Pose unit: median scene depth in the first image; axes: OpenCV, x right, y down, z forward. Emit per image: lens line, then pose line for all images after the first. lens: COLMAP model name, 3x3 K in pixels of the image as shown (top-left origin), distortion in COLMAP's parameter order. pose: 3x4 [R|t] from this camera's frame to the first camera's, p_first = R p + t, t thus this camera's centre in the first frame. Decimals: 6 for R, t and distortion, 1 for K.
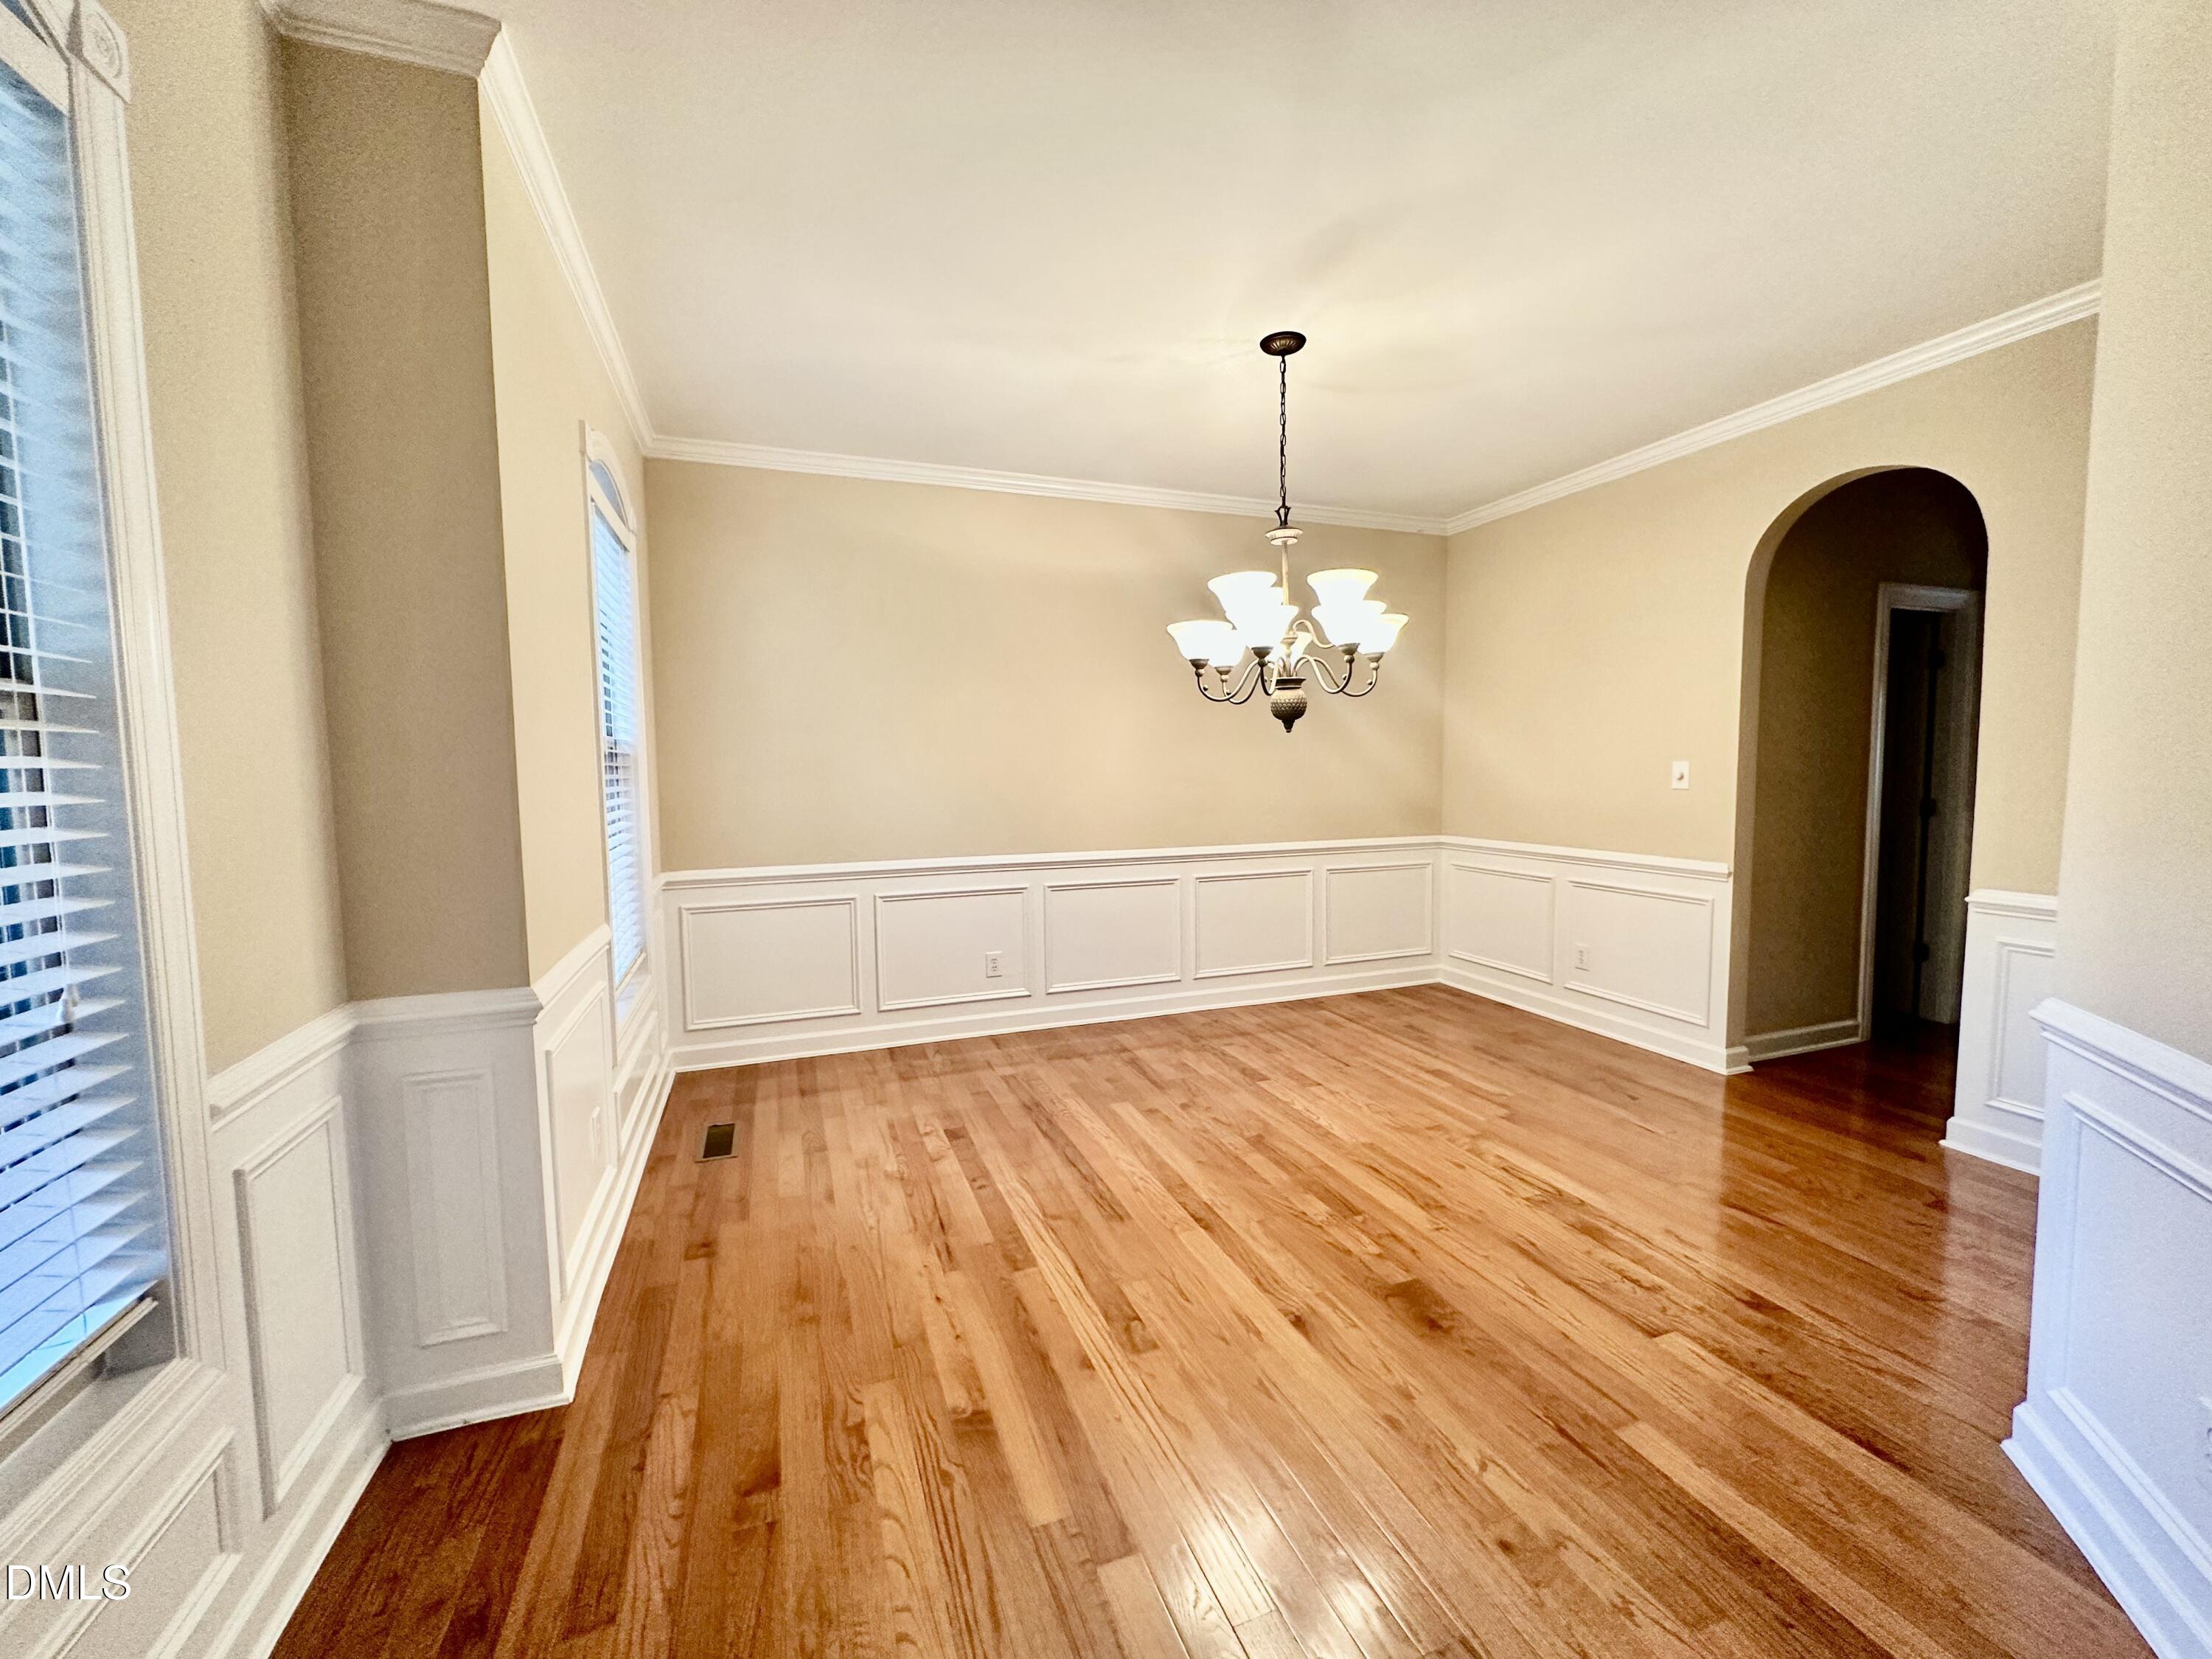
lens RADIAL K [[890.5, 0, 1099.2], [0, 890.5, 829.0], [0, 0, 1]] dist [0.001490, 0.000833]
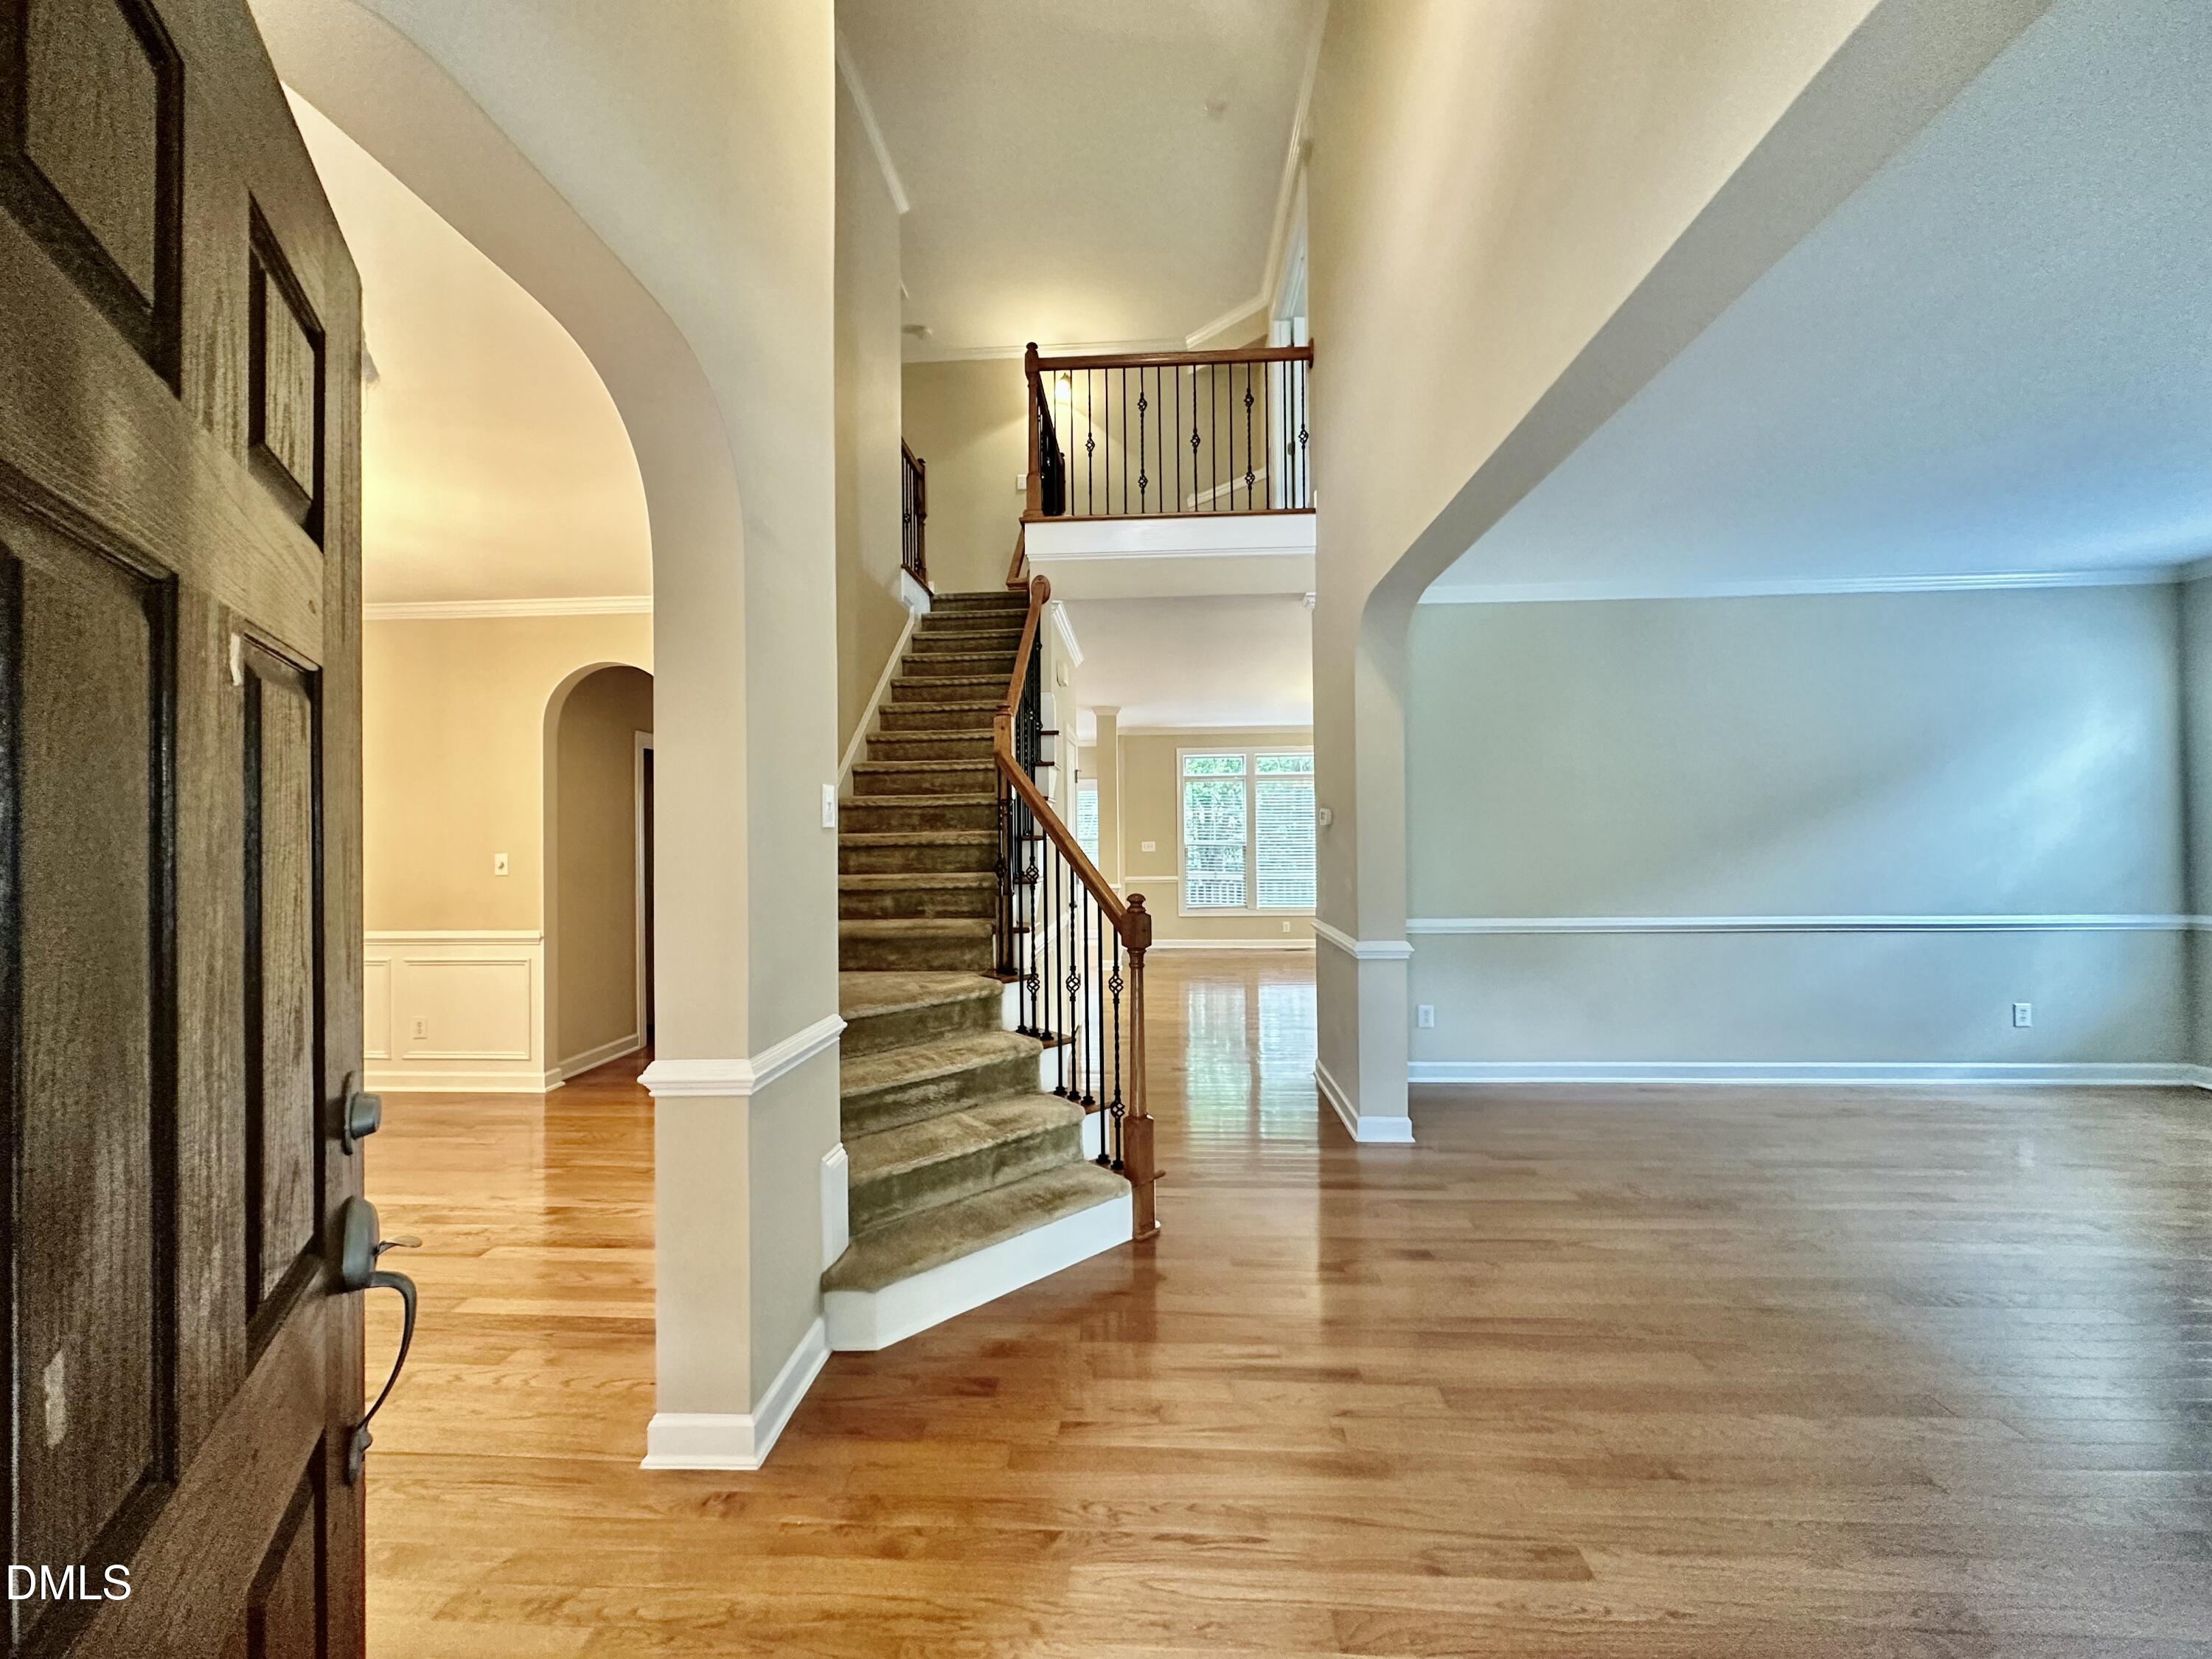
lens RADIAL K [[890.5, 0, 1099.9], [0, 890.5, 840.0], [0, 0, 1]] dist [0.001490, 0.000833]
pose [[0.412868, 0.010334, 0.910732, -0.176145], [0.069560, 0.996657, -0.042843, 0.021520], [-0.908131, 0.081039, 0.410769, -0.346091]]
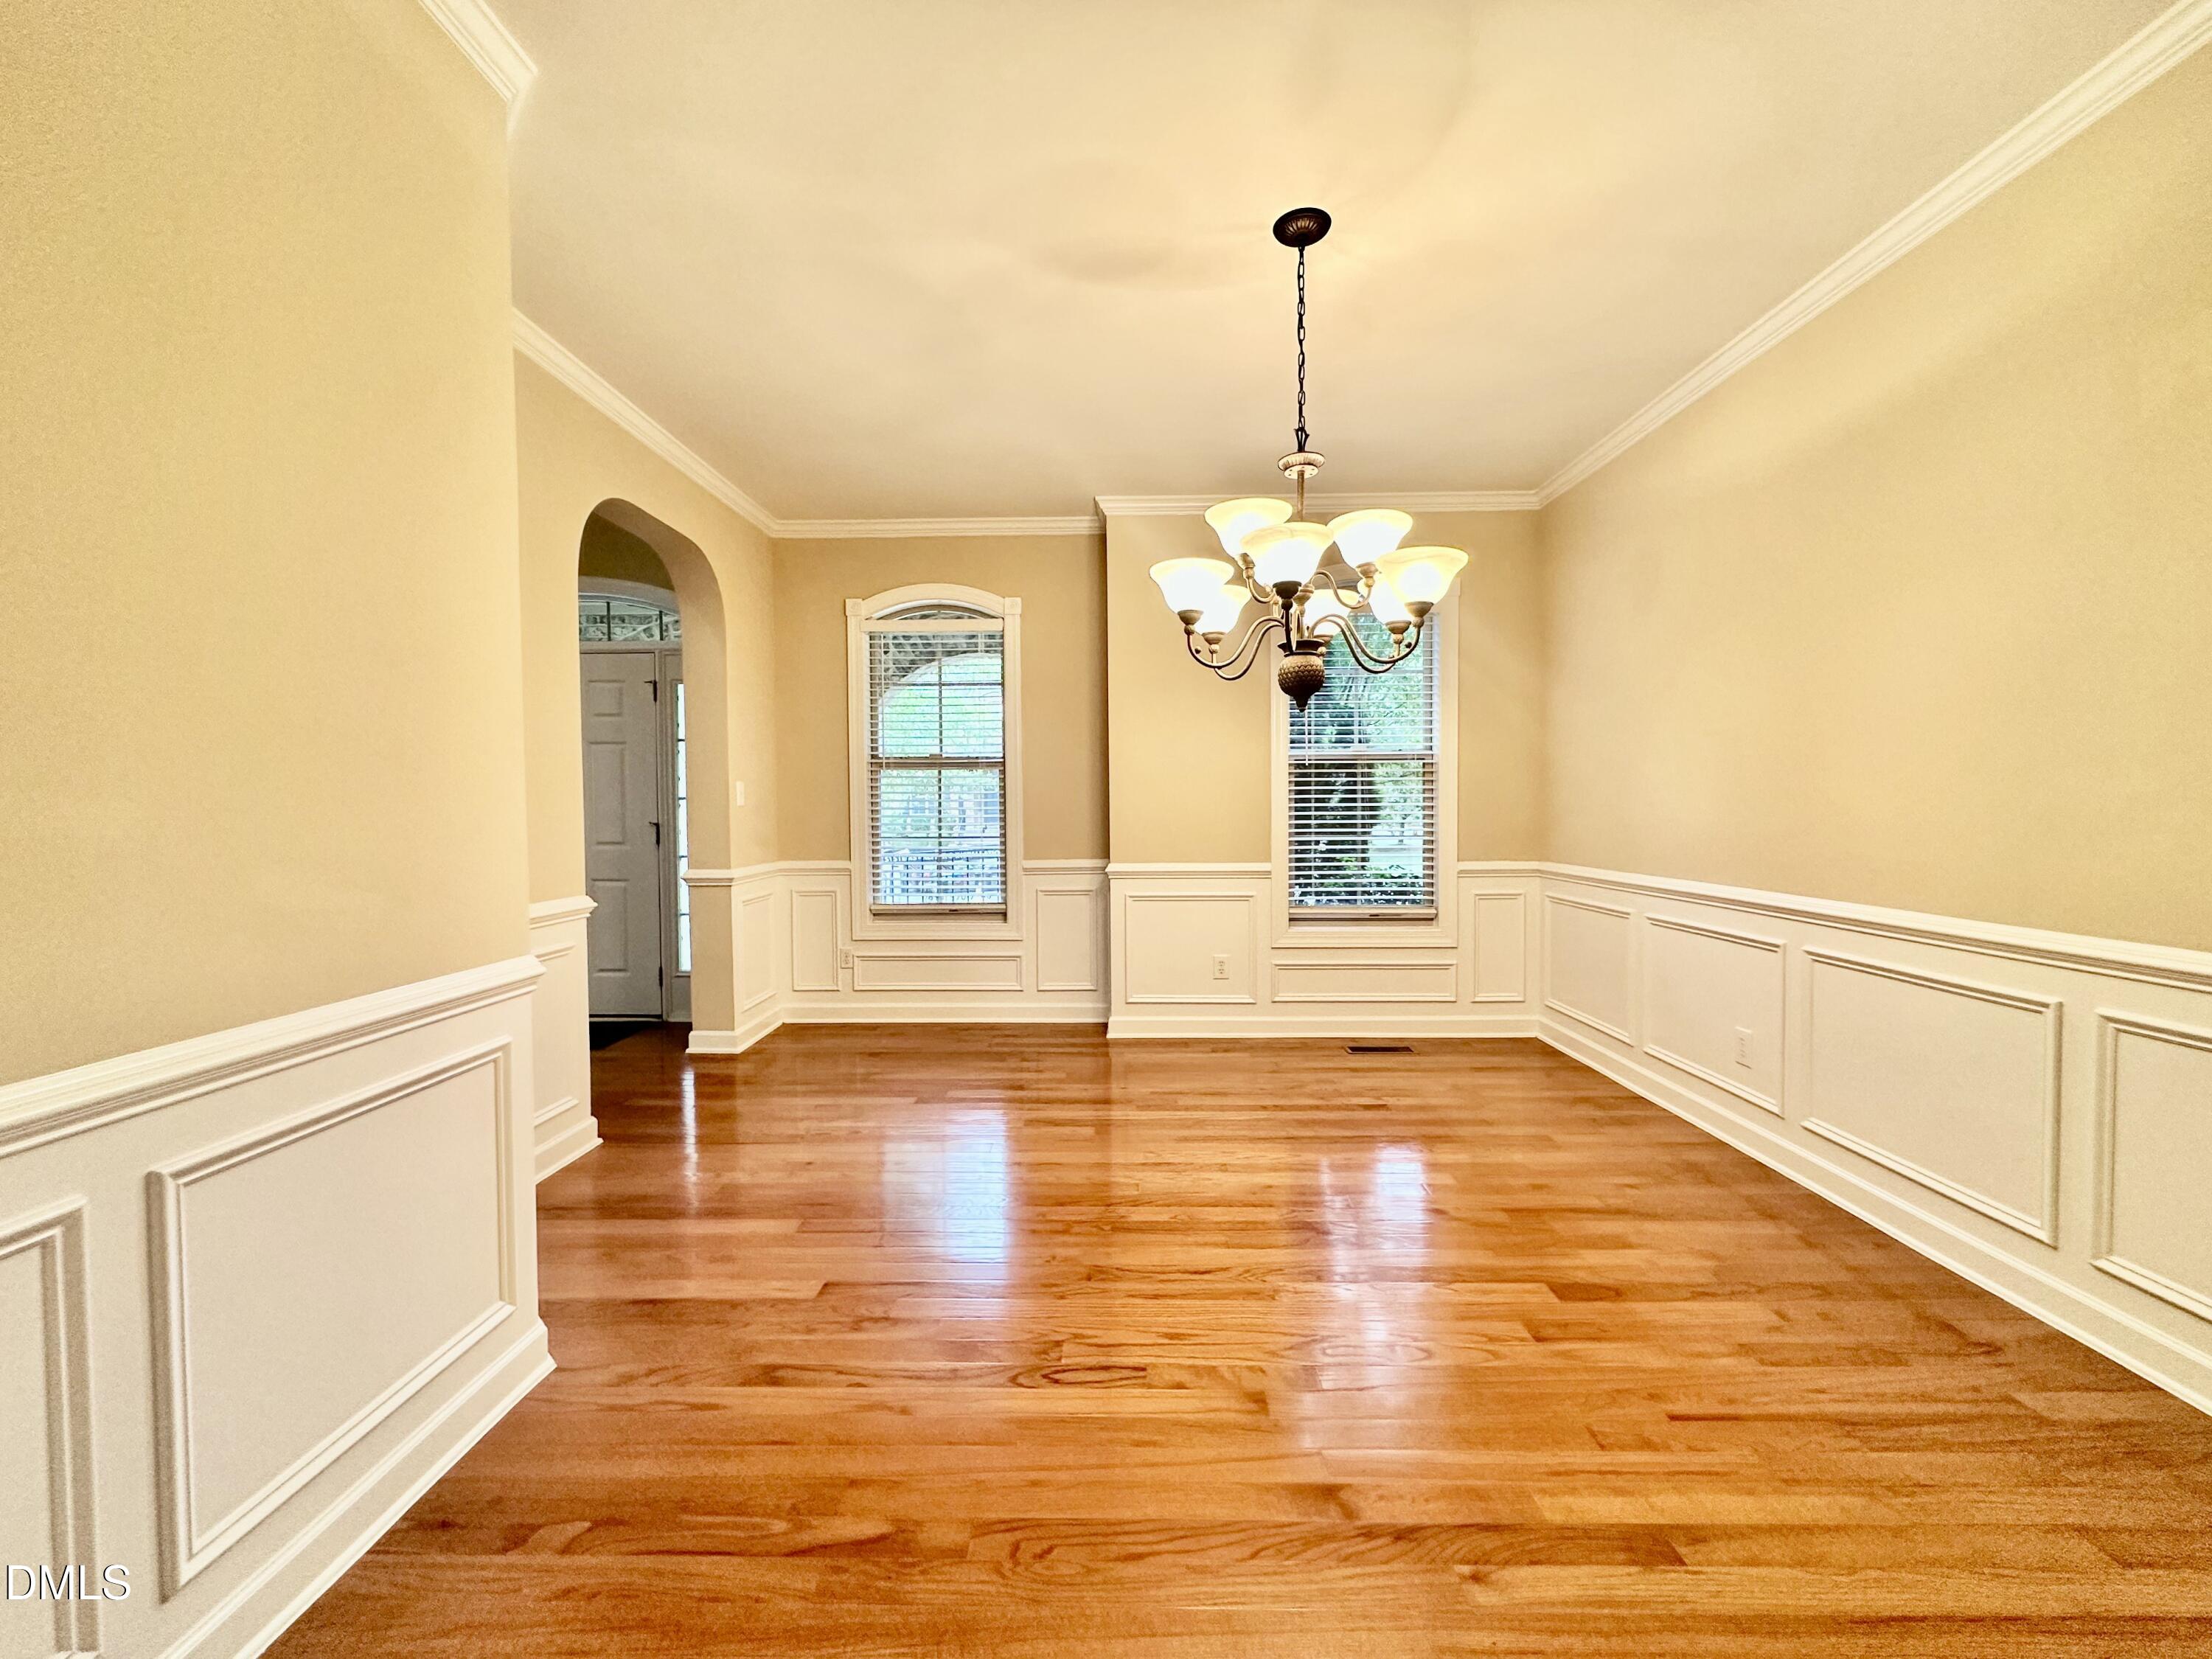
lens RADIAL K [[890.5, 0, 1110.2], [0, 890.5, 830.2], [0, 0, 1]] dist [0.001490, 0.000833]
pose [[-0.360499, 0.042006, -0.931813, 0.923247], [-0.055362, 0.996261, 0.066330, -0.043865], [0.931115, 0.075499, -0.356825, 1.038537]]
